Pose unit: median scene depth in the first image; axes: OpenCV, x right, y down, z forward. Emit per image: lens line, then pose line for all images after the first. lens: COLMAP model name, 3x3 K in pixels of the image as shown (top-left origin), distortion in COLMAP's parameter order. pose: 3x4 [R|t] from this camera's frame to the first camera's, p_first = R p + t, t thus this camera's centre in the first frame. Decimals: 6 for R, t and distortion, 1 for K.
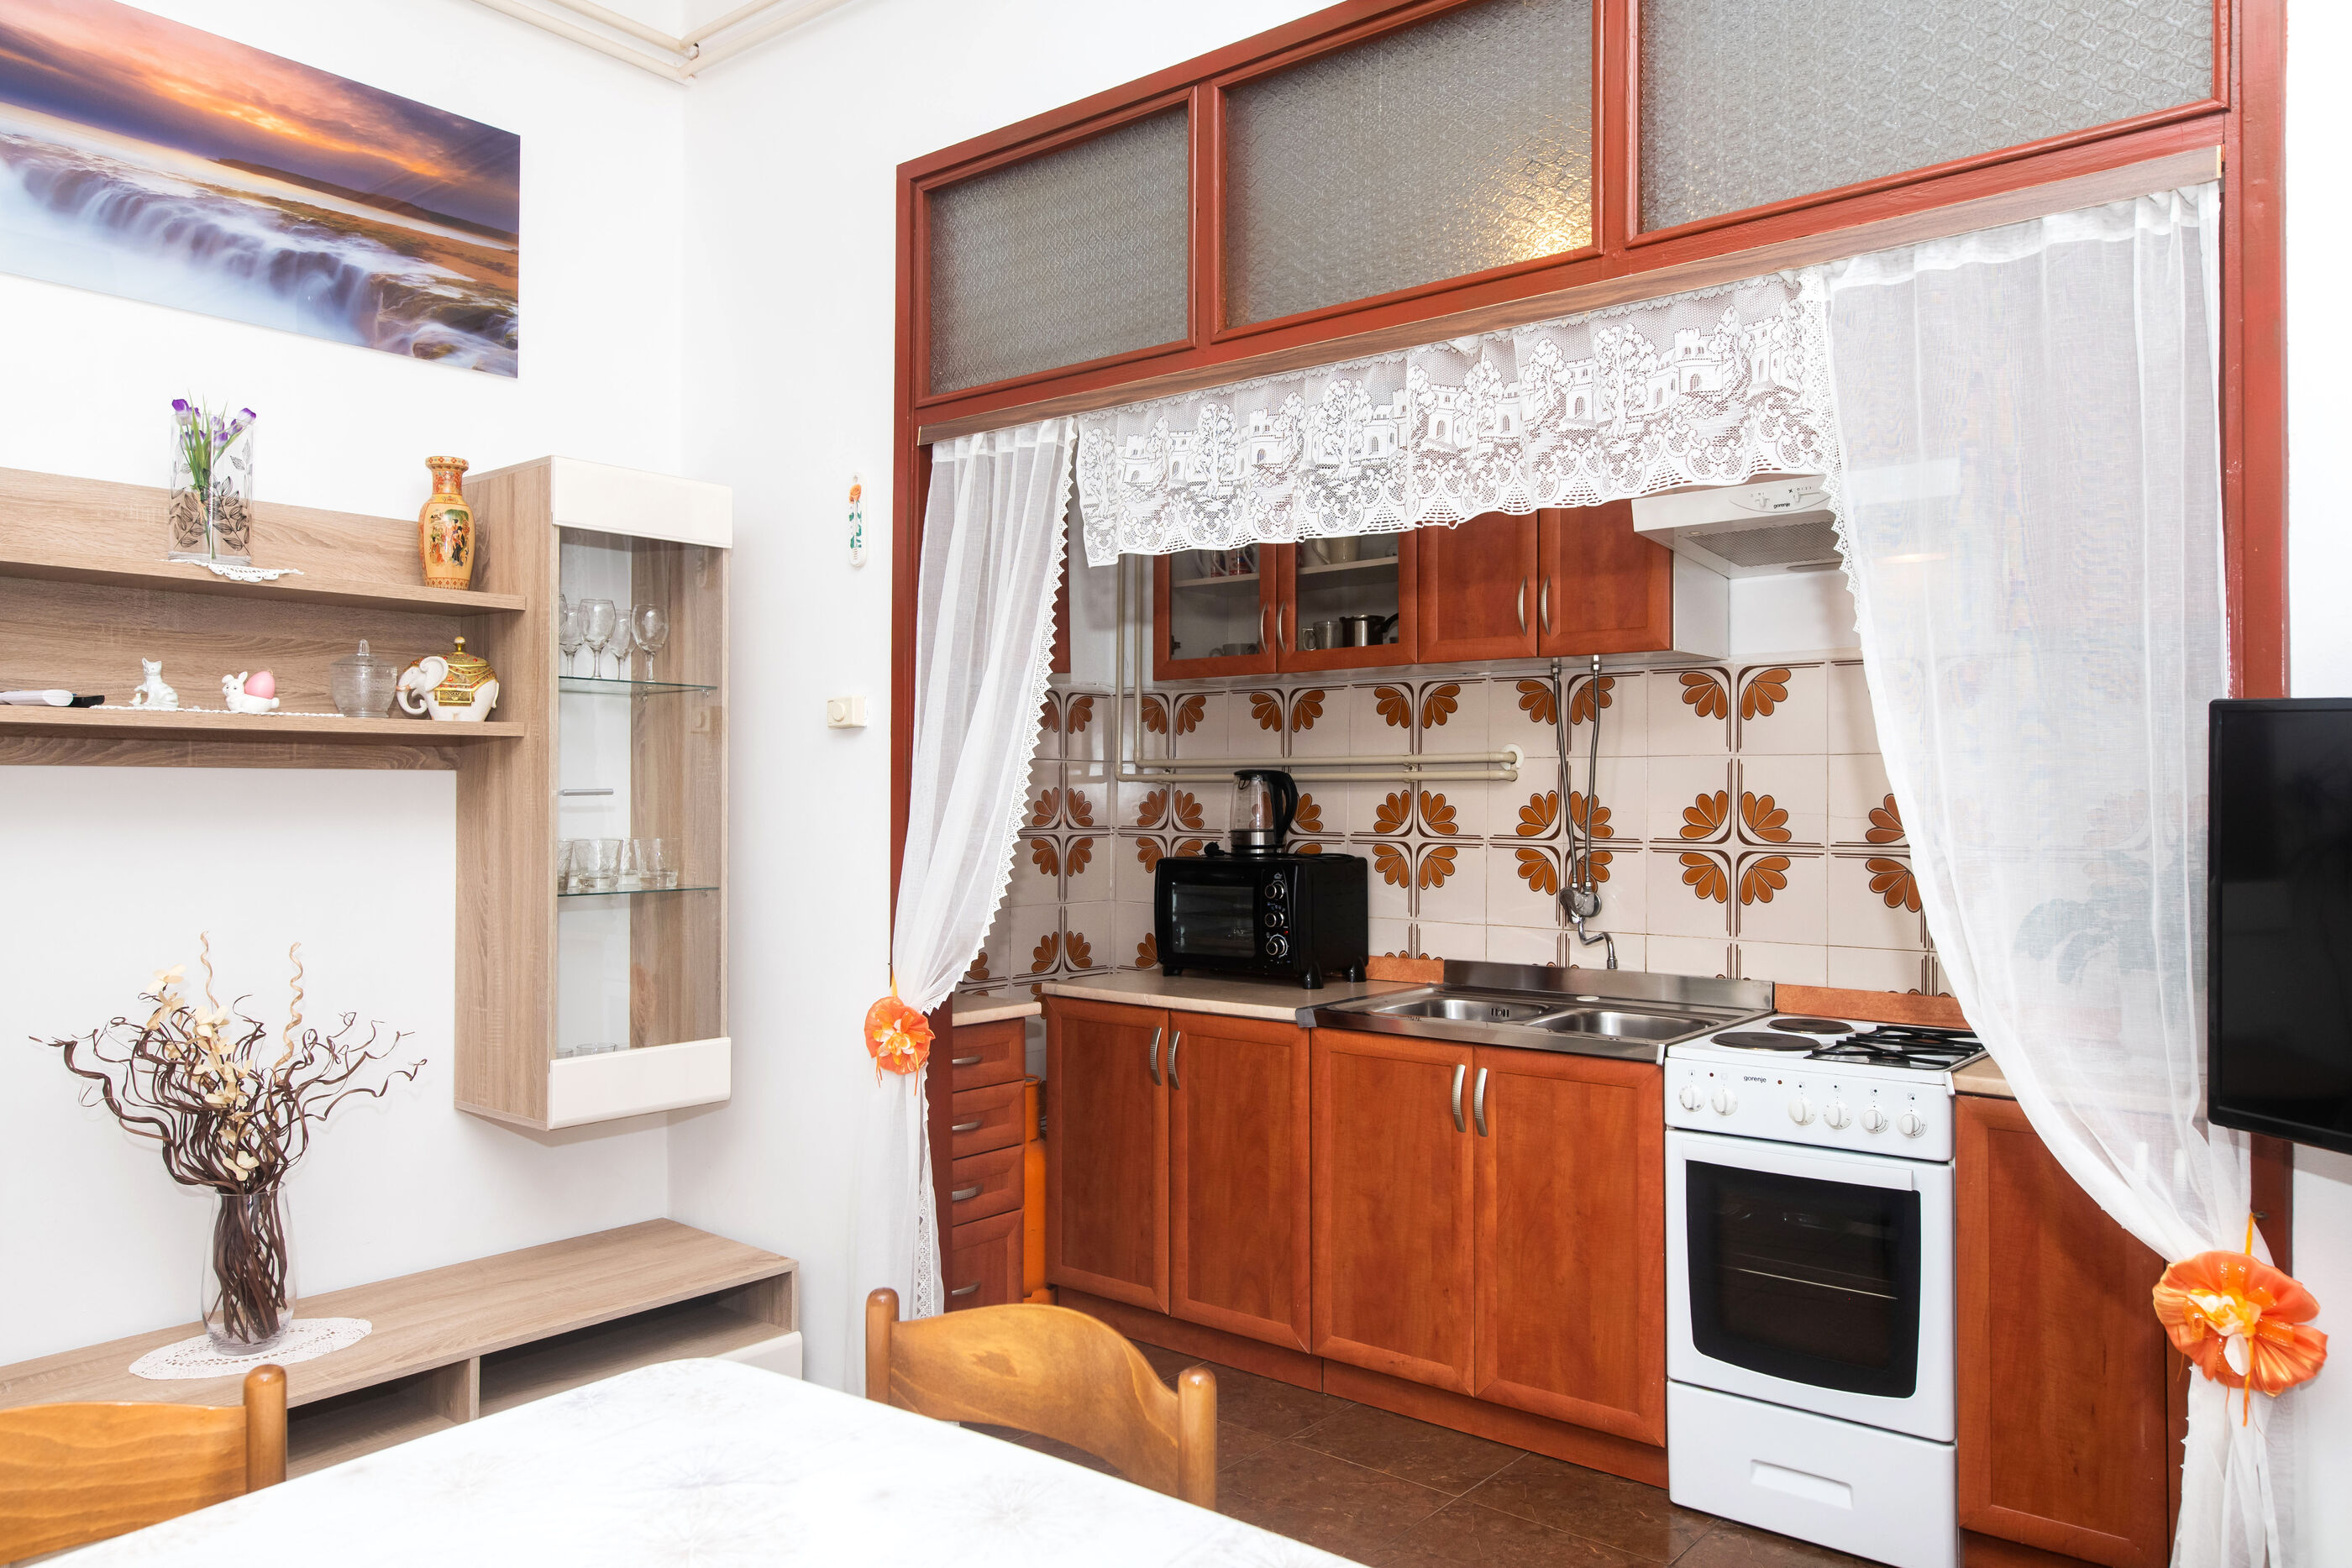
lens RADIAL K [[1567.9, 0, 1271.2], [0, 1567.9, 788.5], [0, 0, 1]] dist [0.002788, 0.001694]
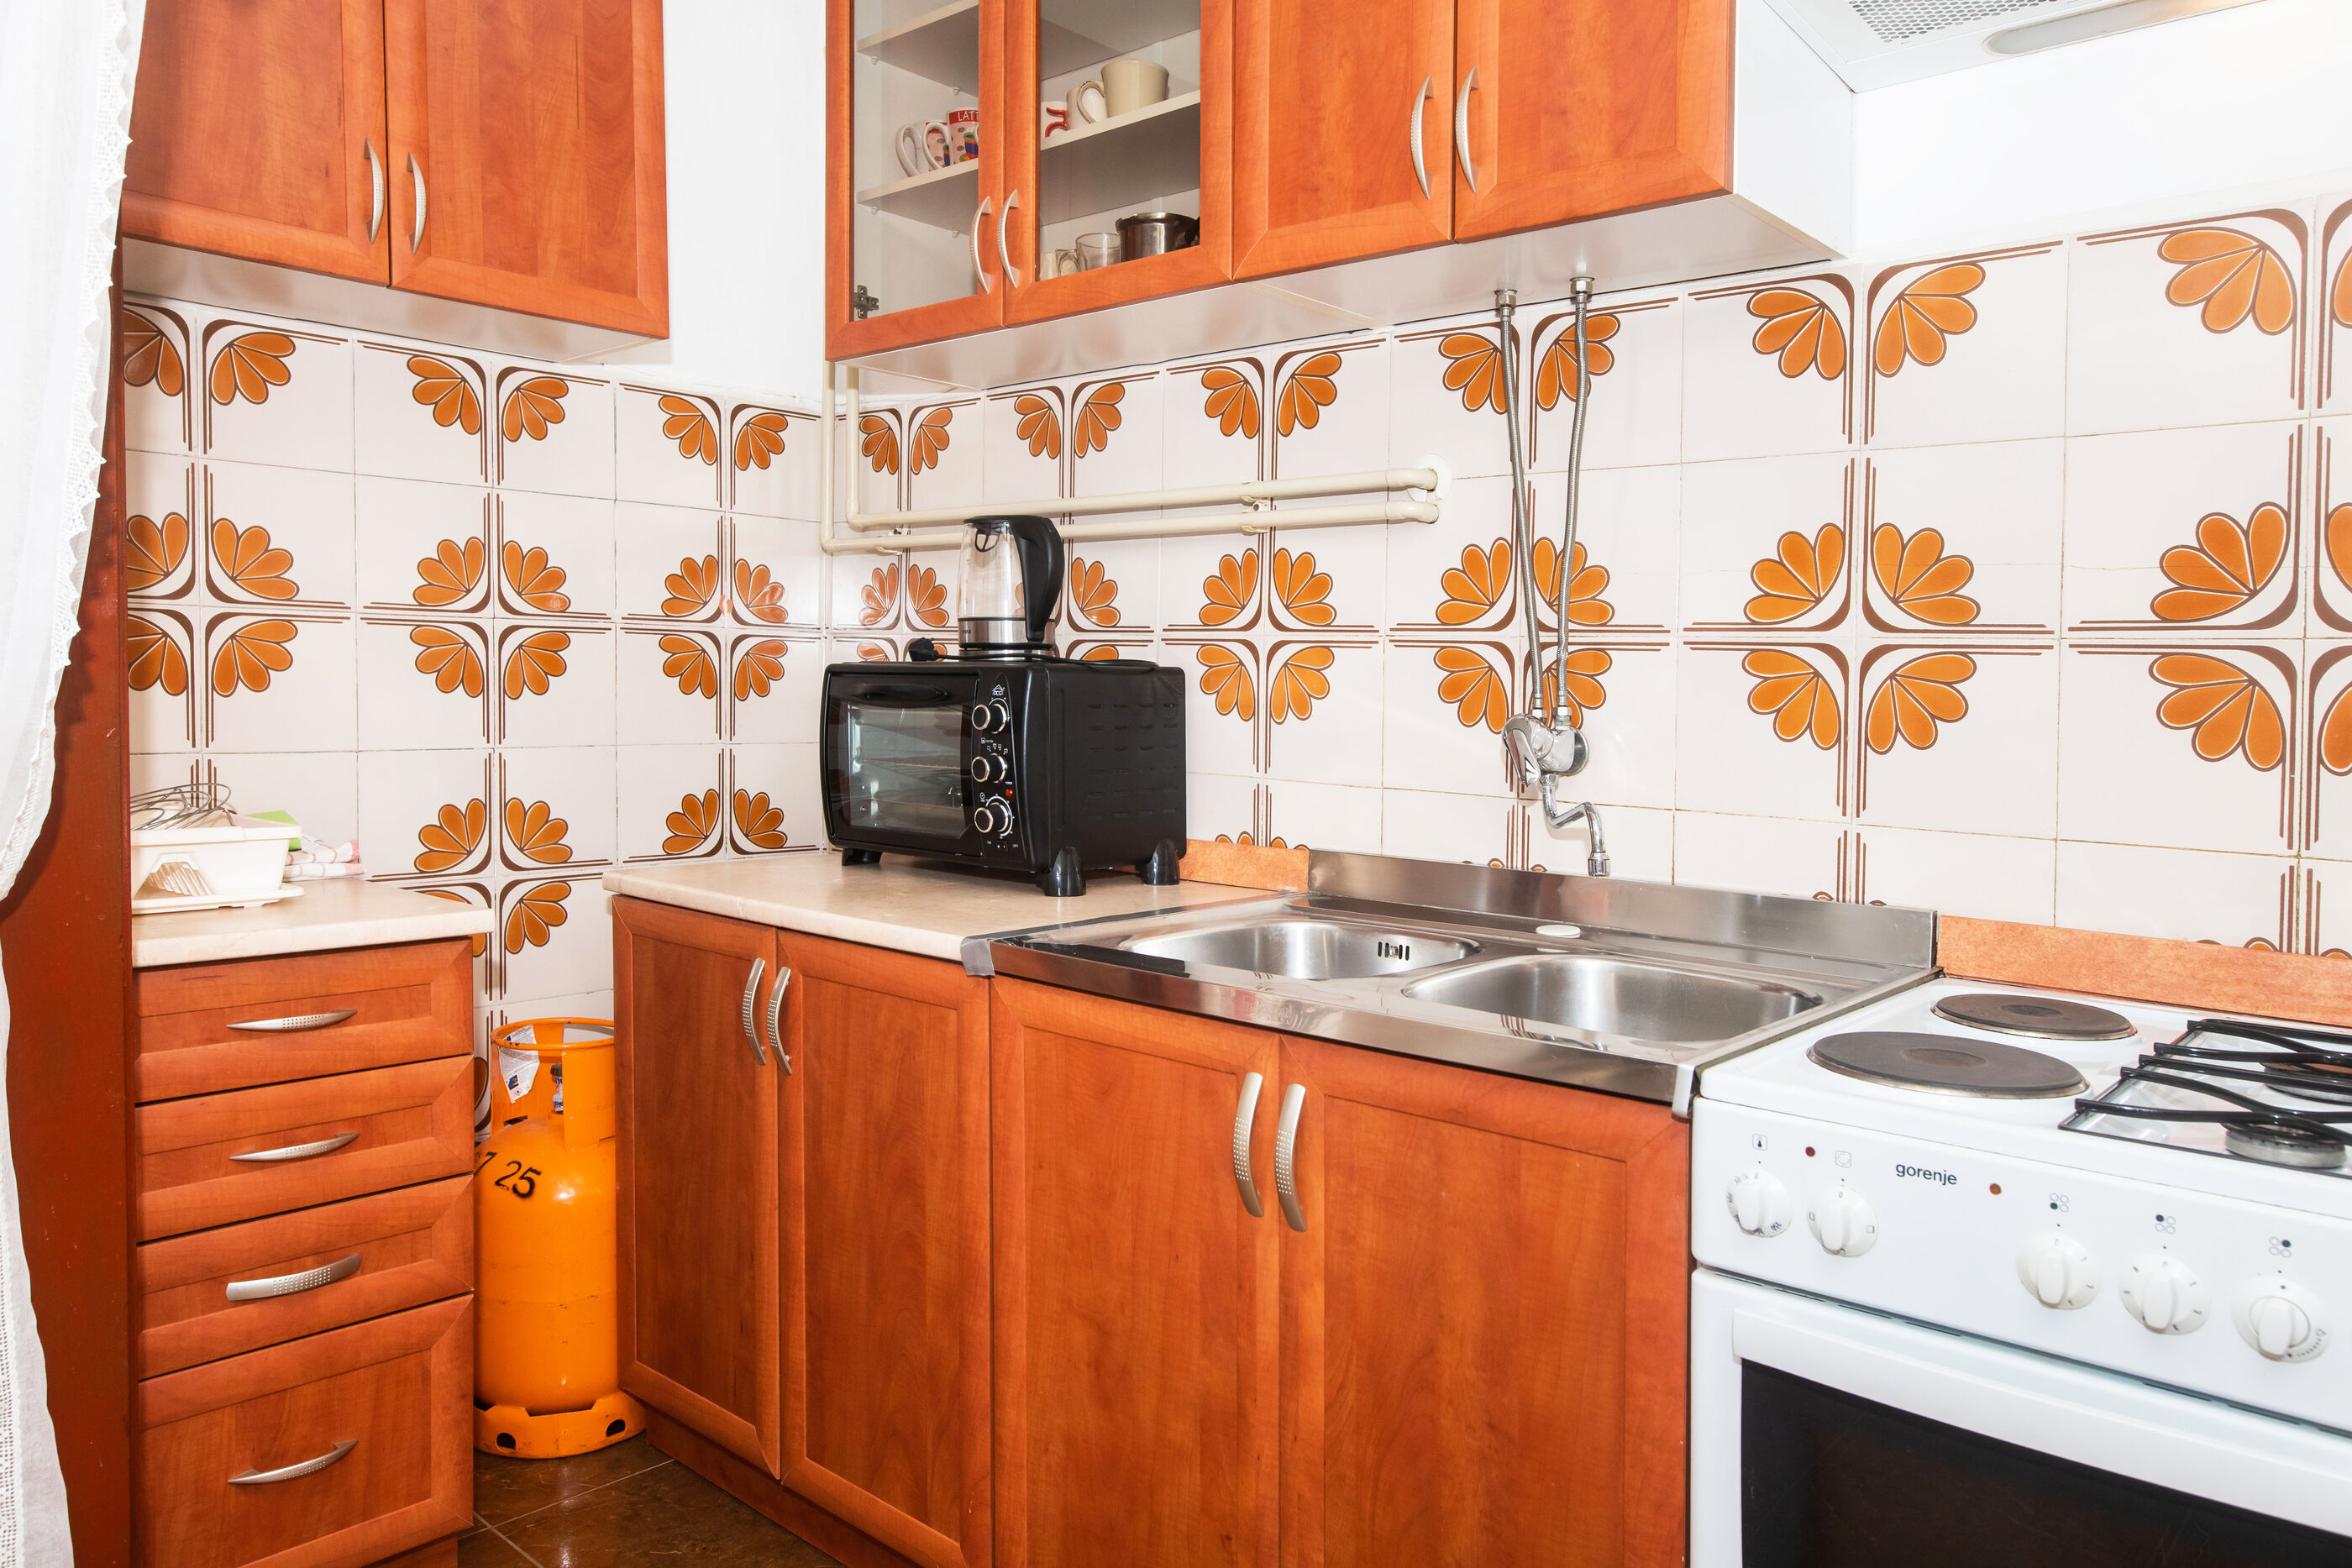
lens RADIAL K [[1595.3, 0, 1180.1], [0, 1595.3, 670.4], [0, 0, 1]] dist [0.002737, -0.000639]
pose [[0.995694, 0.014739, -0.091518, 0.127623], [-0.014729, 0.999891, 0.000787, 0.050446], [0.091520, 0.000565, 0.995803, 0.473589]]
